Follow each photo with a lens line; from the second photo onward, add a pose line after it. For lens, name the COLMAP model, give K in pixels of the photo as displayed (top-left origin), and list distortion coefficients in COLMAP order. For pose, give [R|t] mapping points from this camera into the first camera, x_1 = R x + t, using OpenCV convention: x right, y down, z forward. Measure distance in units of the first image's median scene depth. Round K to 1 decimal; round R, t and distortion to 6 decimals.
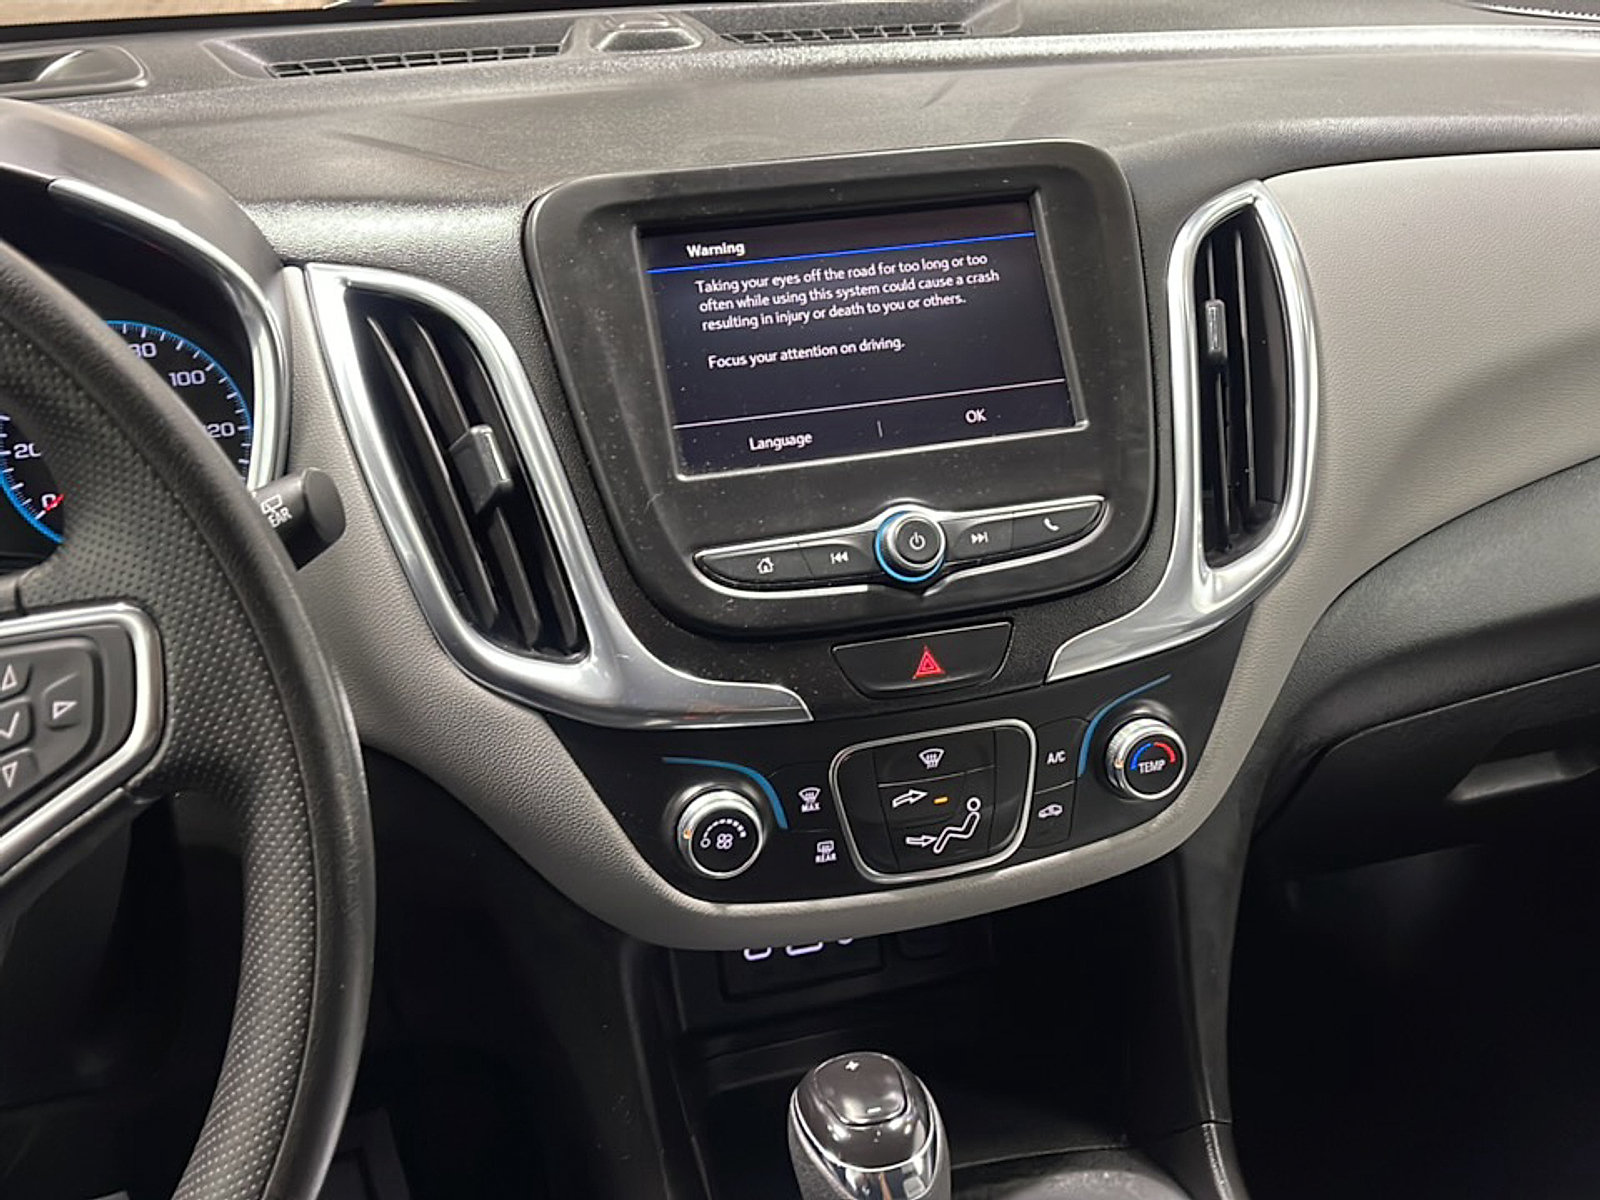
lens RADIAL K [[1521.4, 0, 800.0], [0, 1521.4, 600.0], [0, 0, 1]] dist [0.058774, -0.004163]
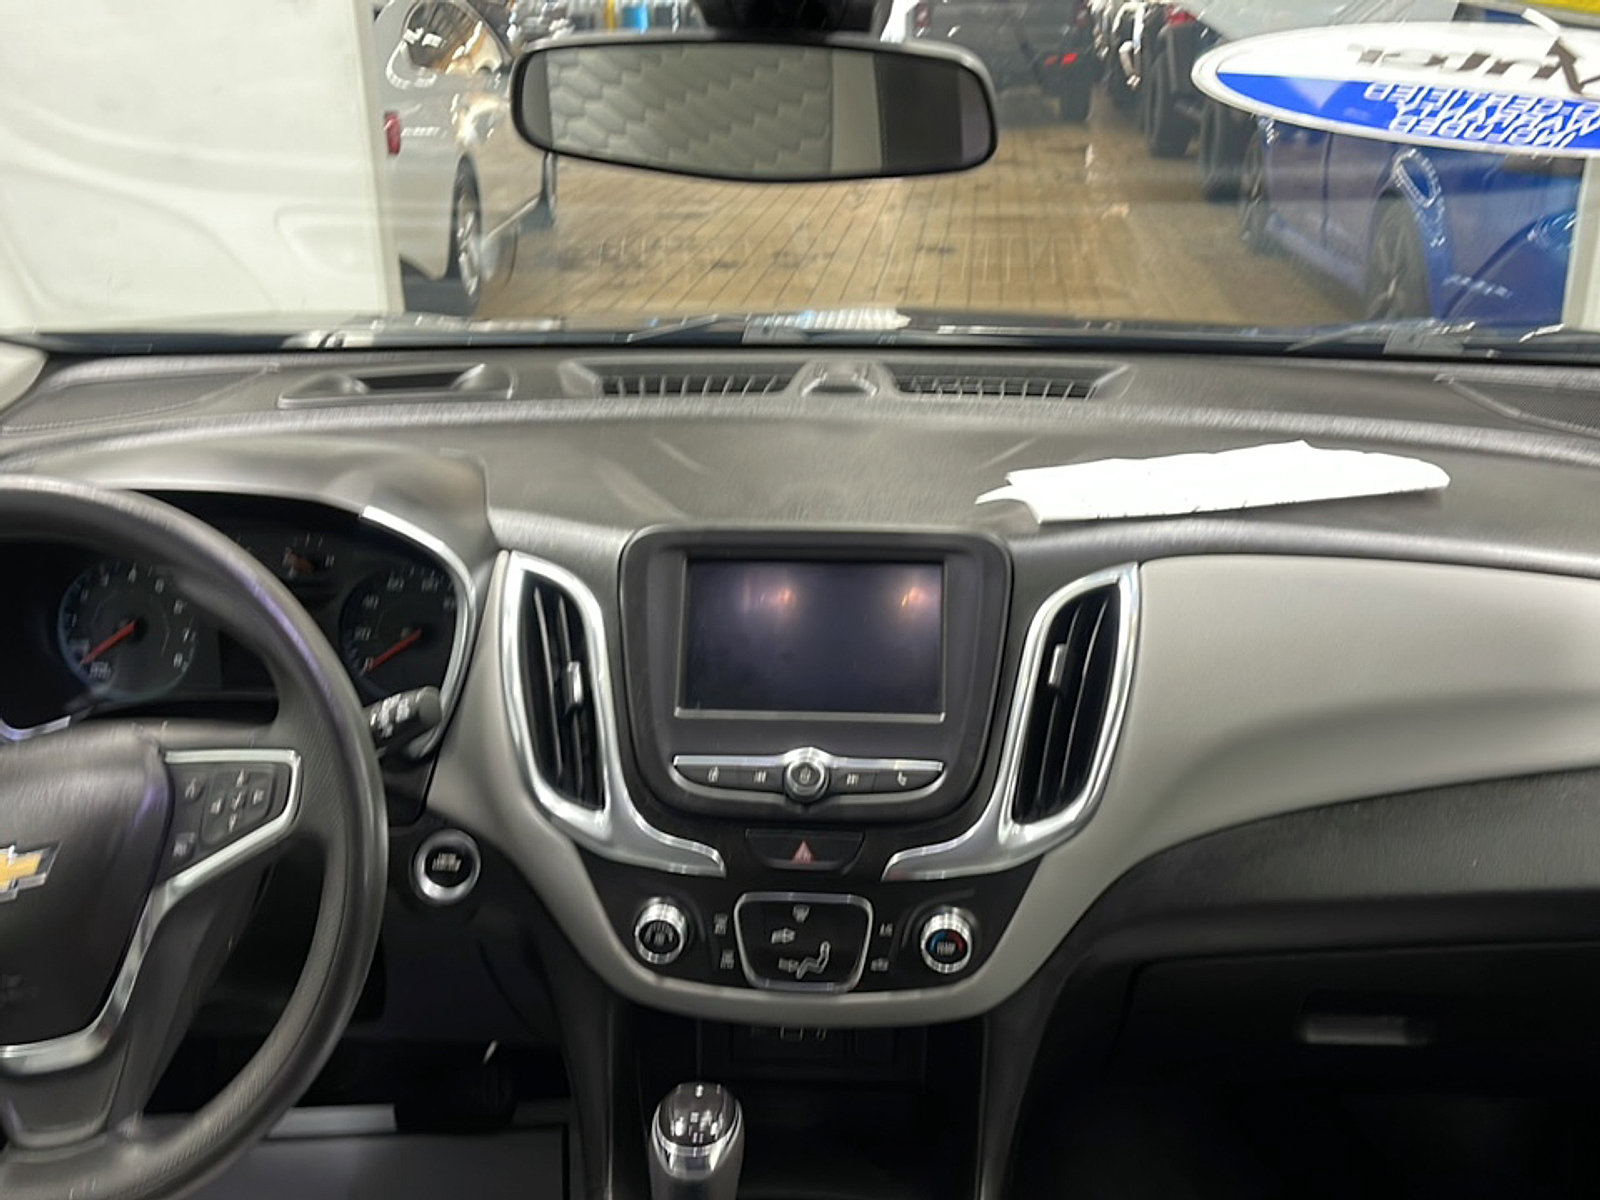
lens RADIAL K [[1417.1, 0, 800.0], [0, 1417.1, 600.0], [0, 0, 1]] dist [0.065309, 0.000278]
pose [[0.950530, 0.135415, -0.279564, 0.451918], [-0.163336, 0.983402, -0.079007, -0.097933], [0.264225, 0.120762, 0.956871, -0.442432]]
